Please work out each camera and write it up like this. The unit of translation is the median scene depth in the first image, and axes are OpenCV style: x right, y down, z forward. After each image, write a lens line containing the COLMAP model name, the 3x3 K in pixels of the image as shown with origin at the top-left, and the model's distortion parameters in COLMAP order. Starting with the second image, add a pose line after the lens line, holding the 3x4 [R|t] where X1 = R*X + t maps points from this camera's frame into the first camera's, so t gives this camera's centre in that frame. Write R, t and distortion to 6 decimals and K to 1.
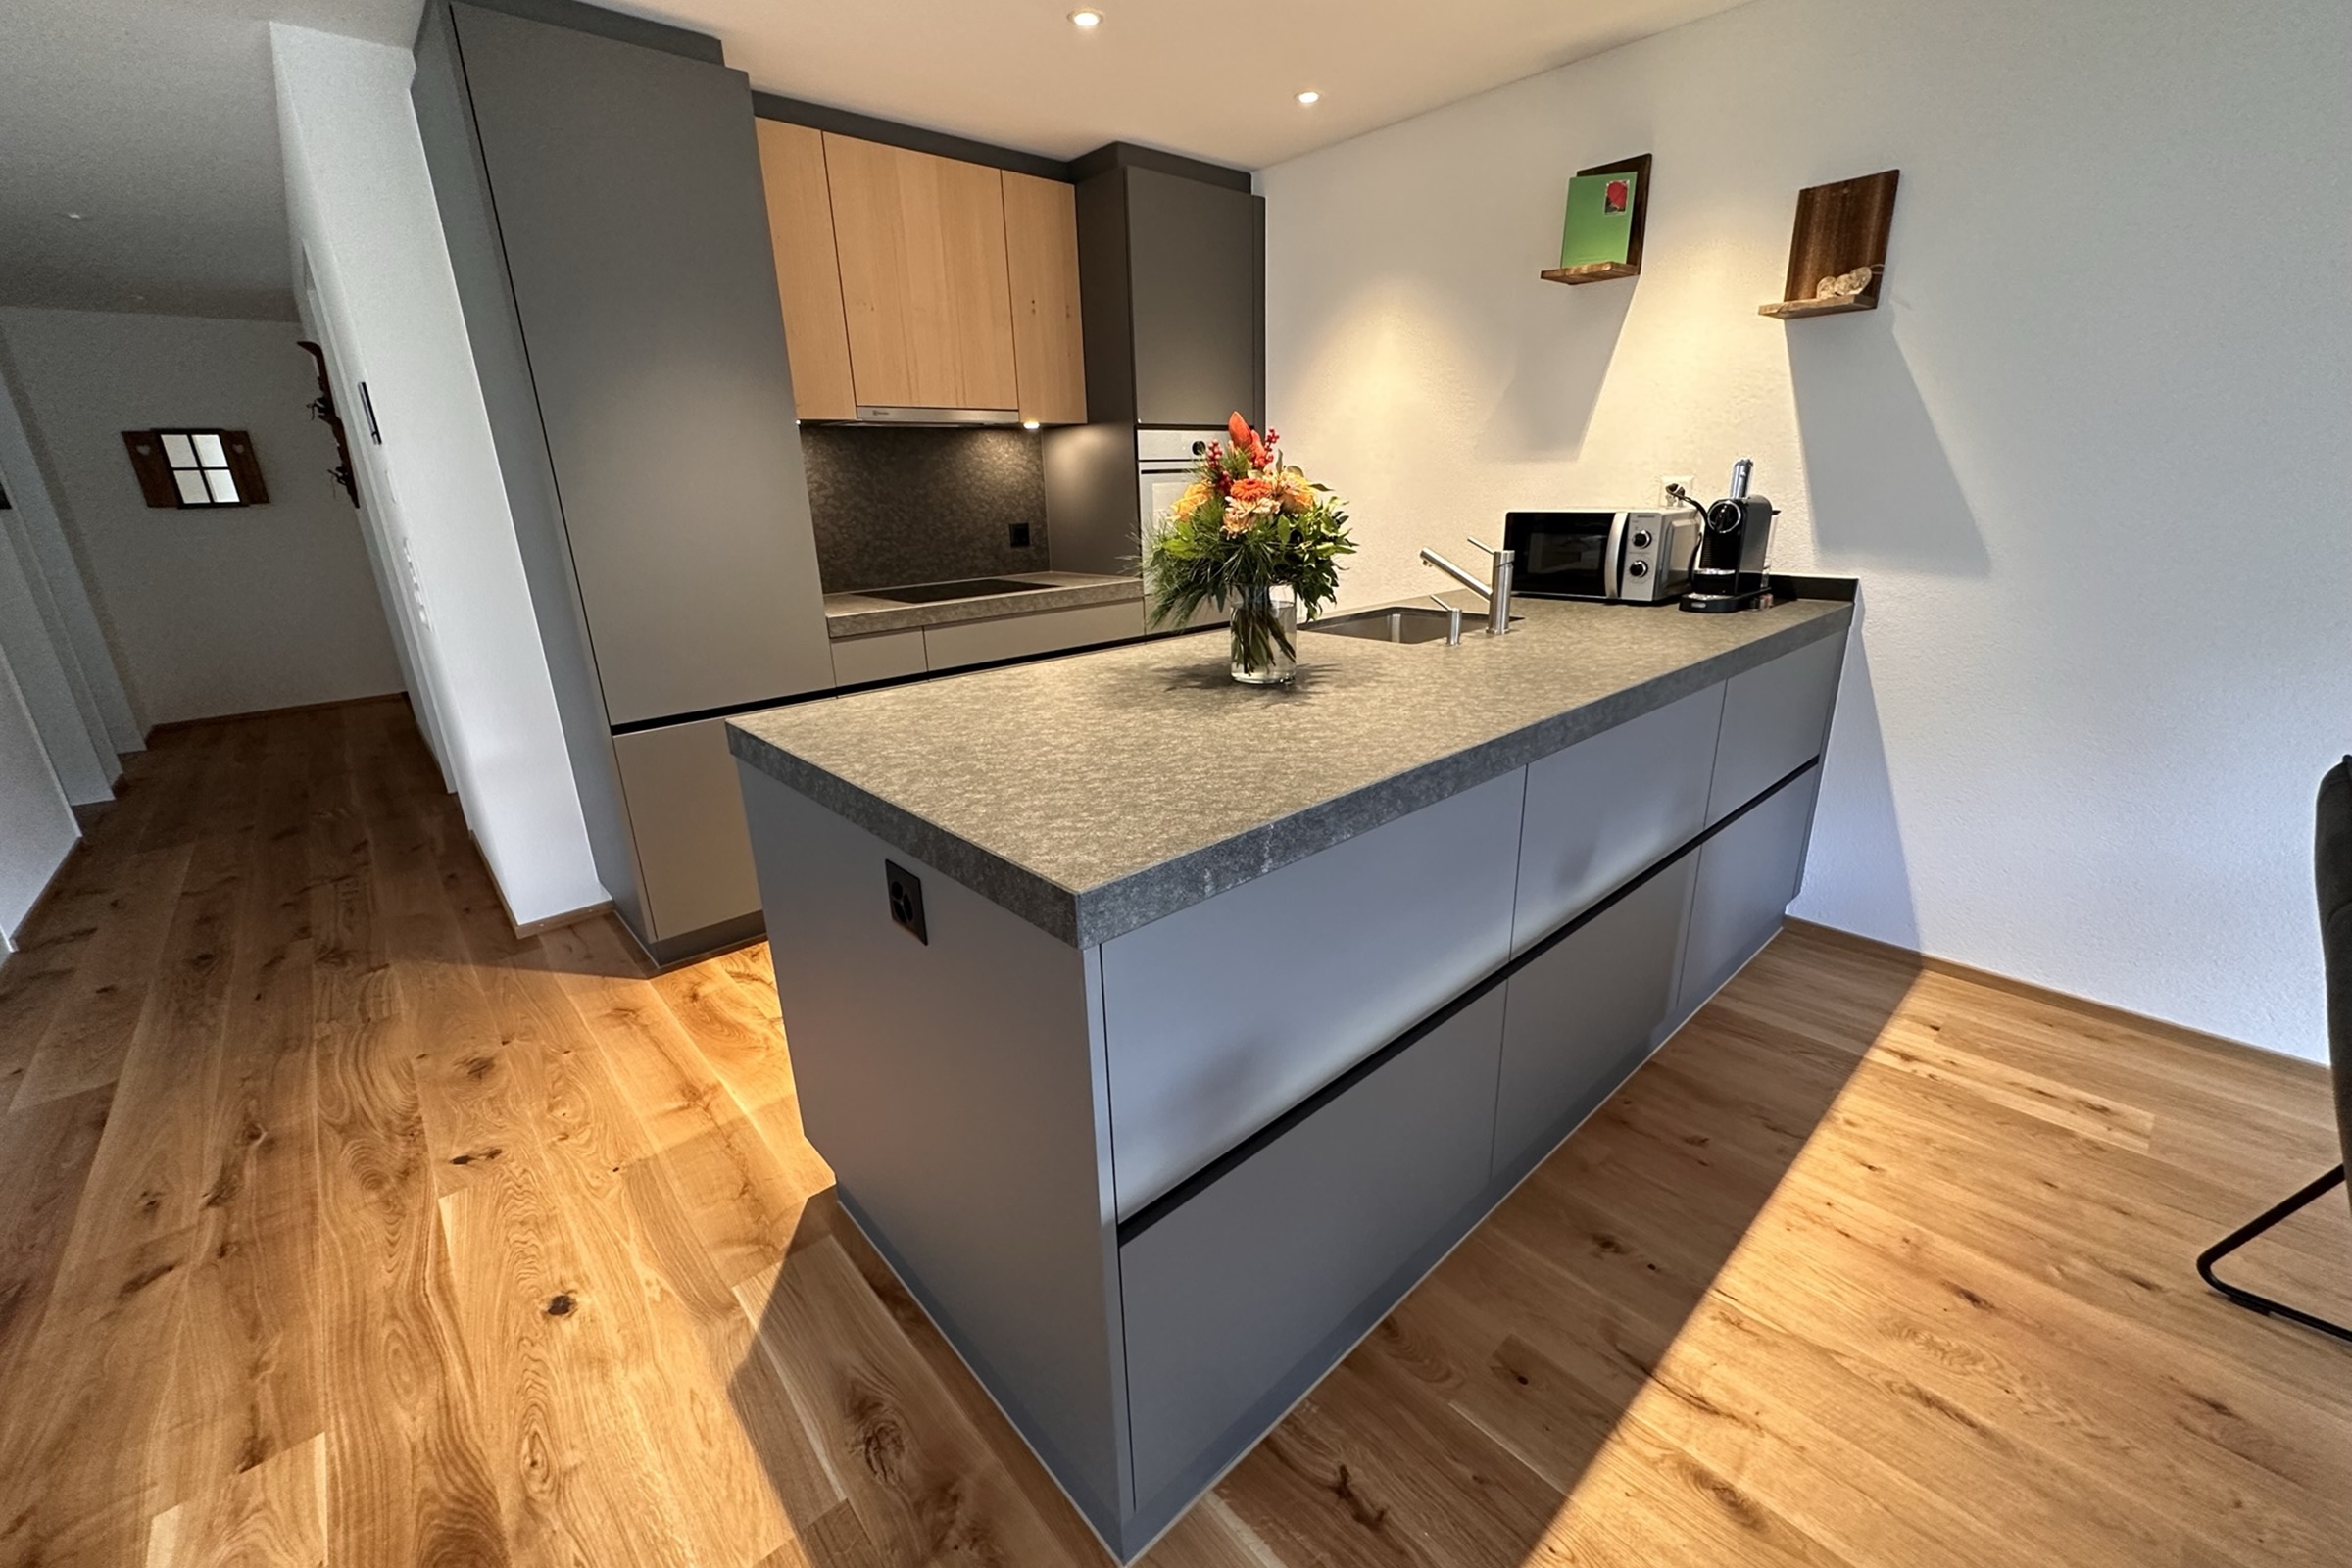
lens RADIAL K [[936.7, 0, 1176.0], [0, 936.7, 784.0], [0, 0, 1]] dist [-0.001372, 0.000470]
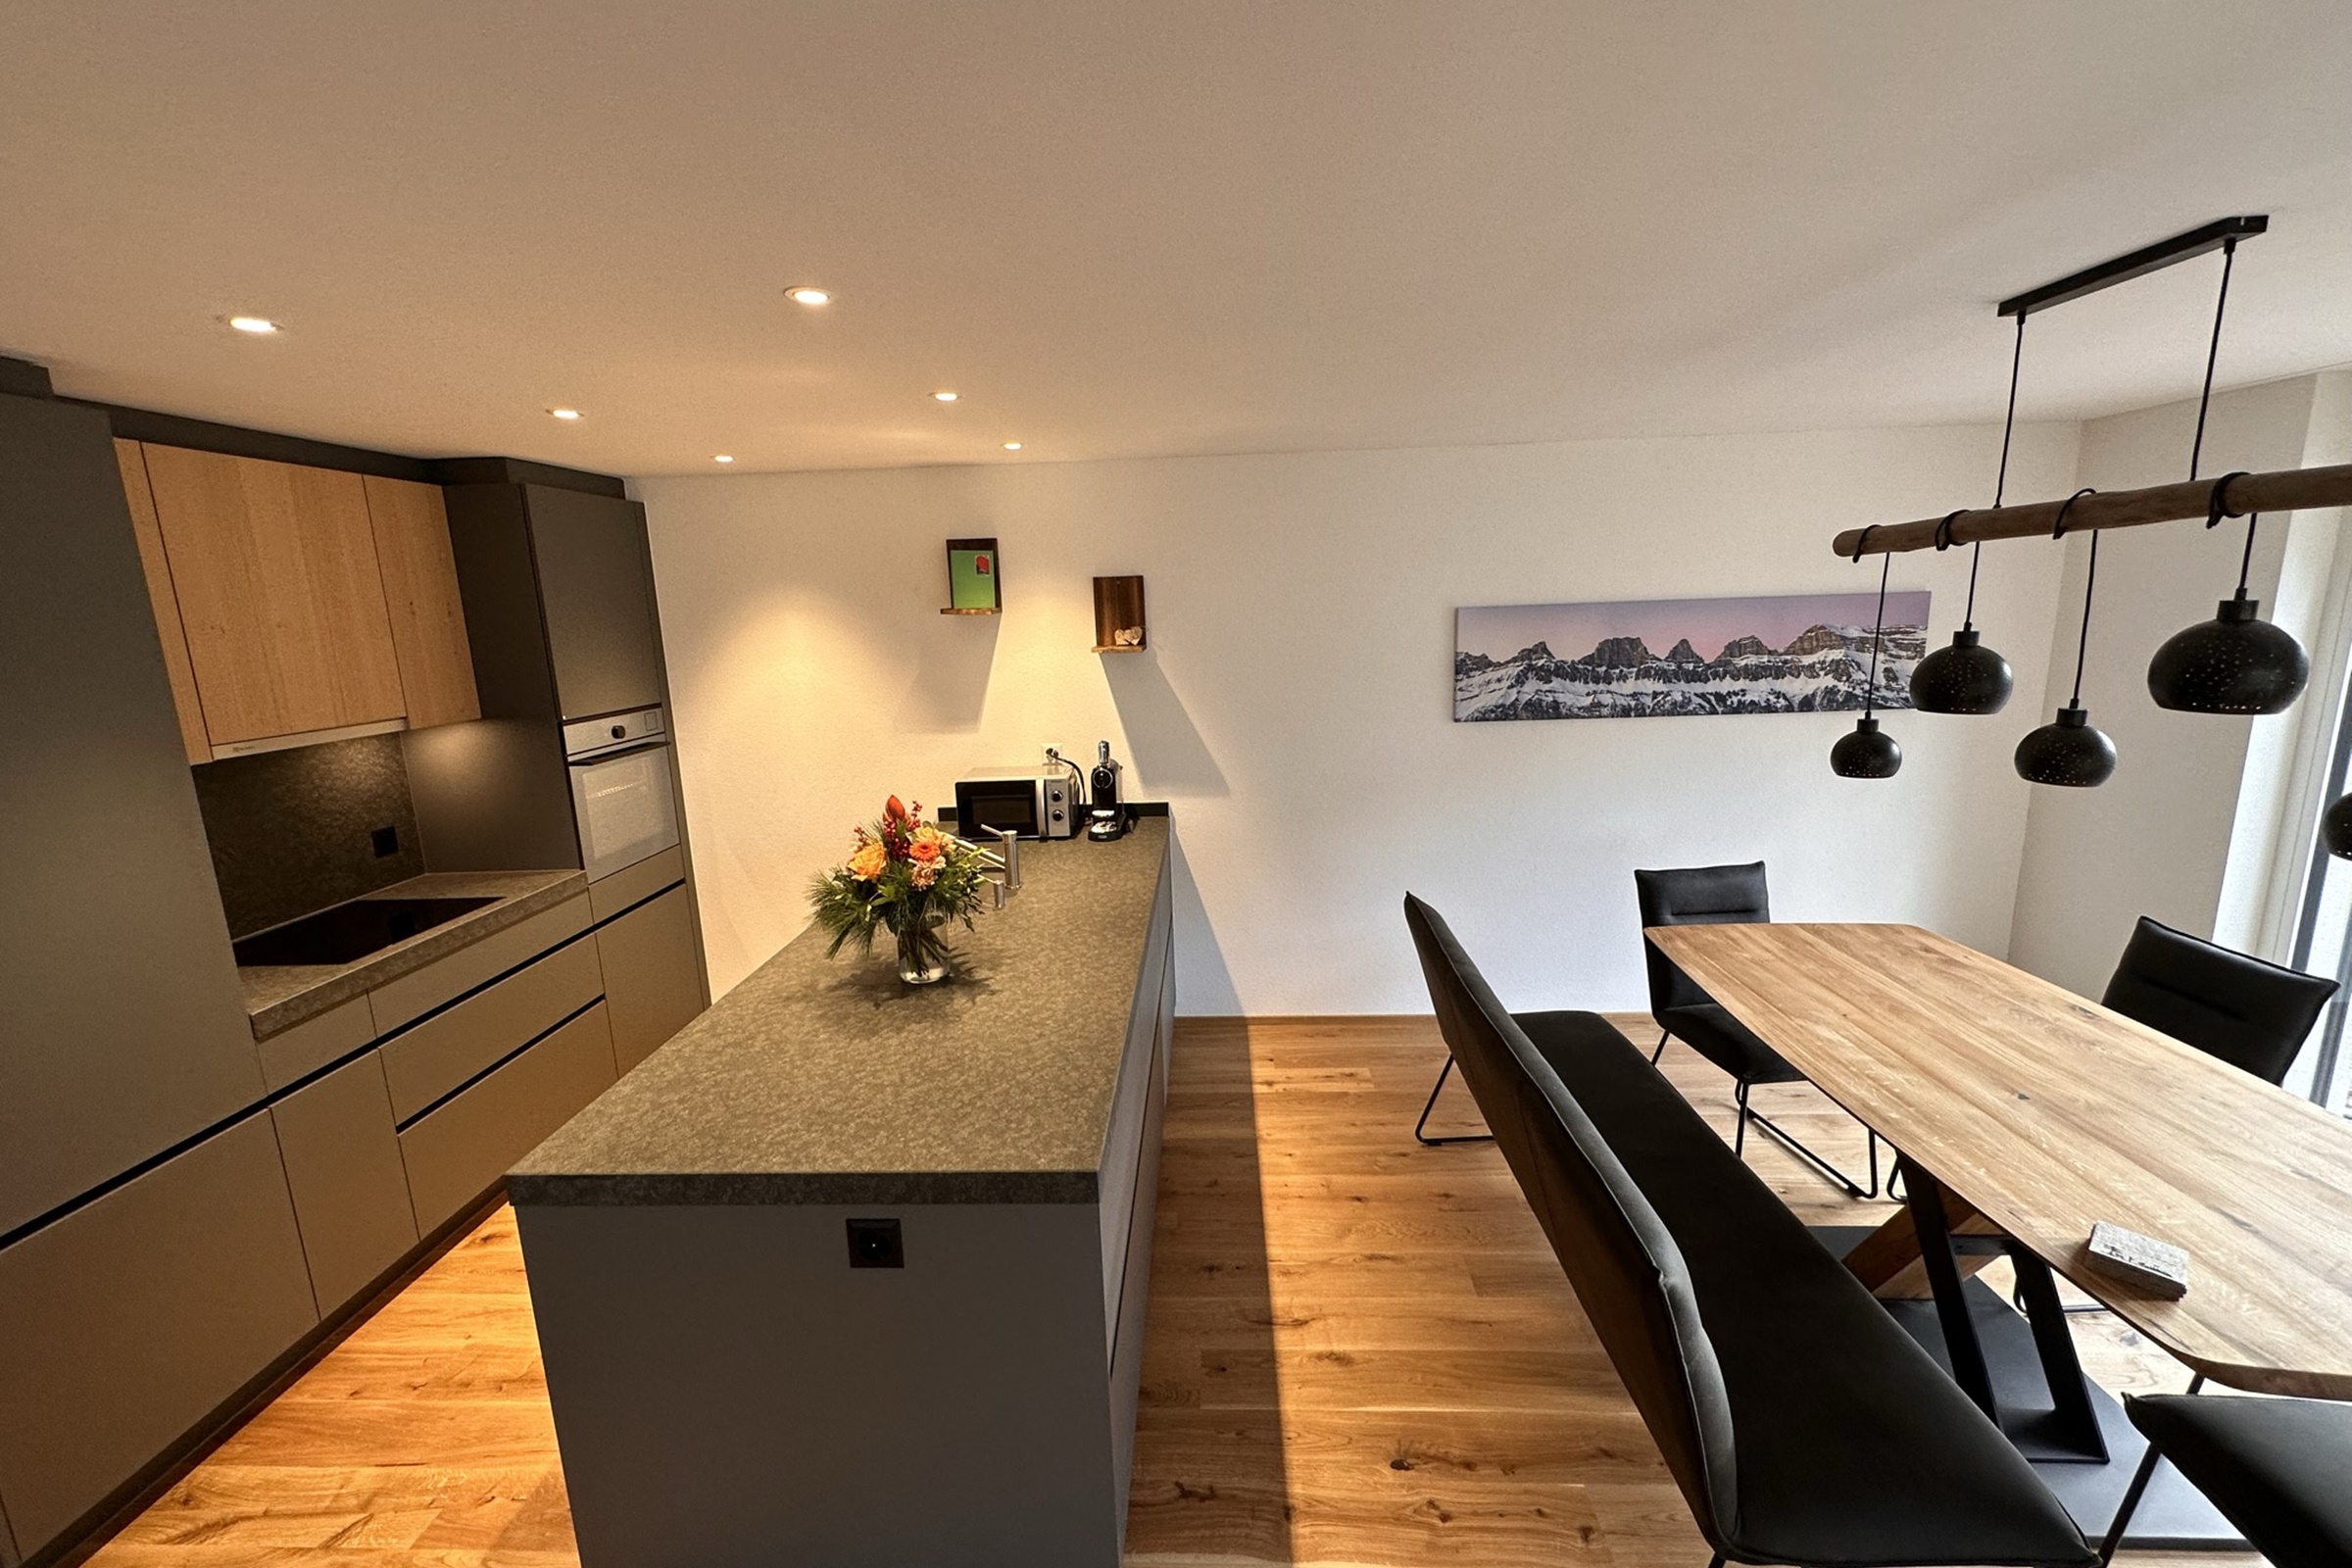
lens RADIAL K [[936.7, 0, 1176.0], [0, 936.7, 784.0], [0, 0, 1]] dist [-0.001372, 0.000470]
pose [[0.699642, -0.129583, 0.702644, -0.430197], [0.233069, 0.971015, -0.052997, -0.172537], [-0.675411, 0.200844, 0.709565, -0.182379]]
